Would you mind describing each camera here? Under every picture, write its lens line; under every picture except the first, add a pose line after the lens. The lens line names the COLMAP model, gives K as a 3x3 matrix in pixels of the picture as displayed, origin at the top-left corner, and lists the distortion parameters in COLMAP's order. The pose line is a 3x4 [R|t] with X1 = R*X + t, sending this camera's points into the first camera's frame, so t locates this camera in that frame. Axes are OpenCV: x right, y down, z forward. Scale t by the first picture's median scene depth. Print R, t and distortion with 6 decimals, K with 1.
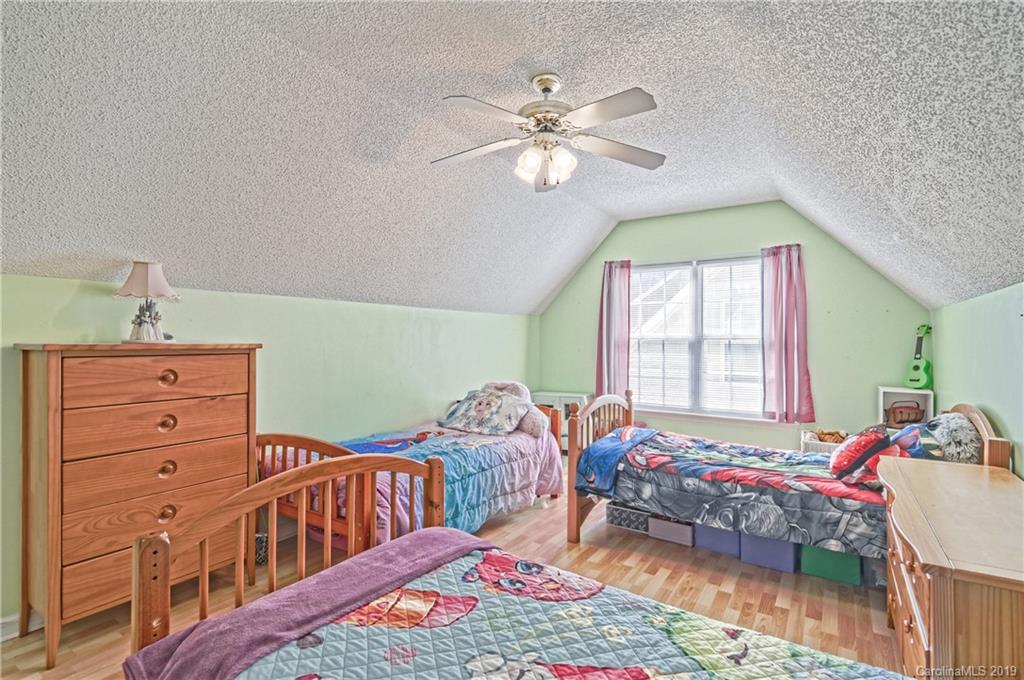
lens RADIAL K [[490.1, 0, 511.1], [0, 490.1, 339.8], [0, 0, 1]] dist [0.012171, -0.008117]
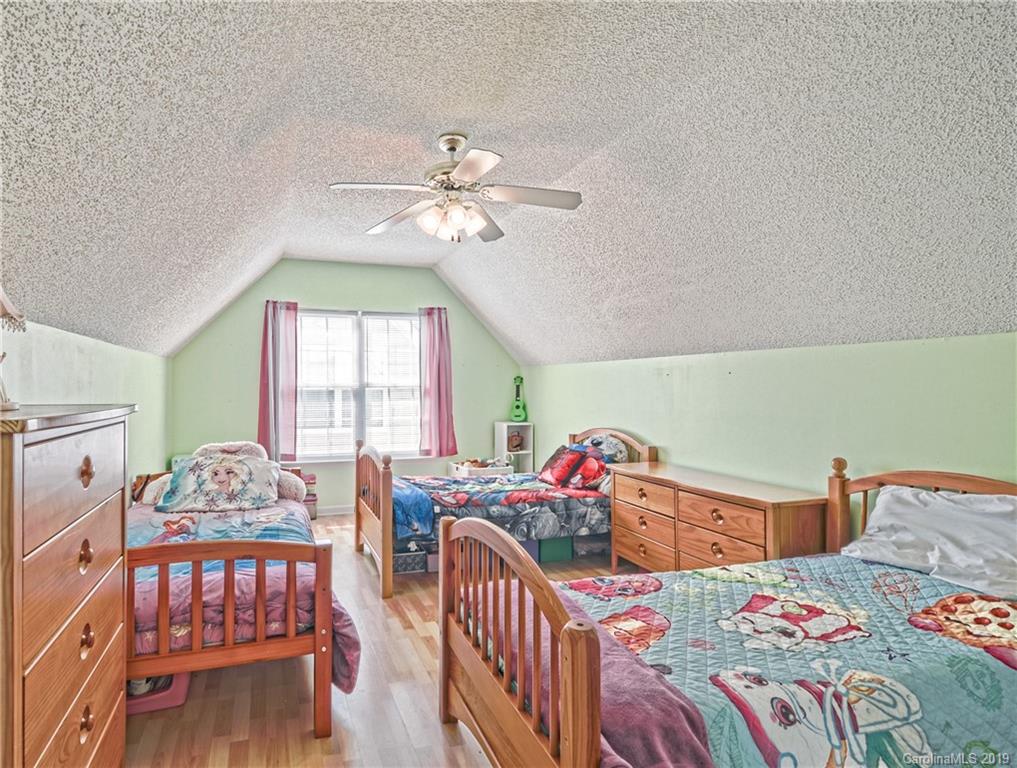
lens RADIAL K [[501.1, 0, 509.0], [0, 501.1, 383.7], [0, 0, 1]] dist [0.018587, -0.000257]
pose [[0.647558, -0.000205, 0.762017, -0.412522], [0.003775, 0.999989, -0.002939, -0.007861], [-0.762007, 0.004780, 0.647551, 0.143710]]
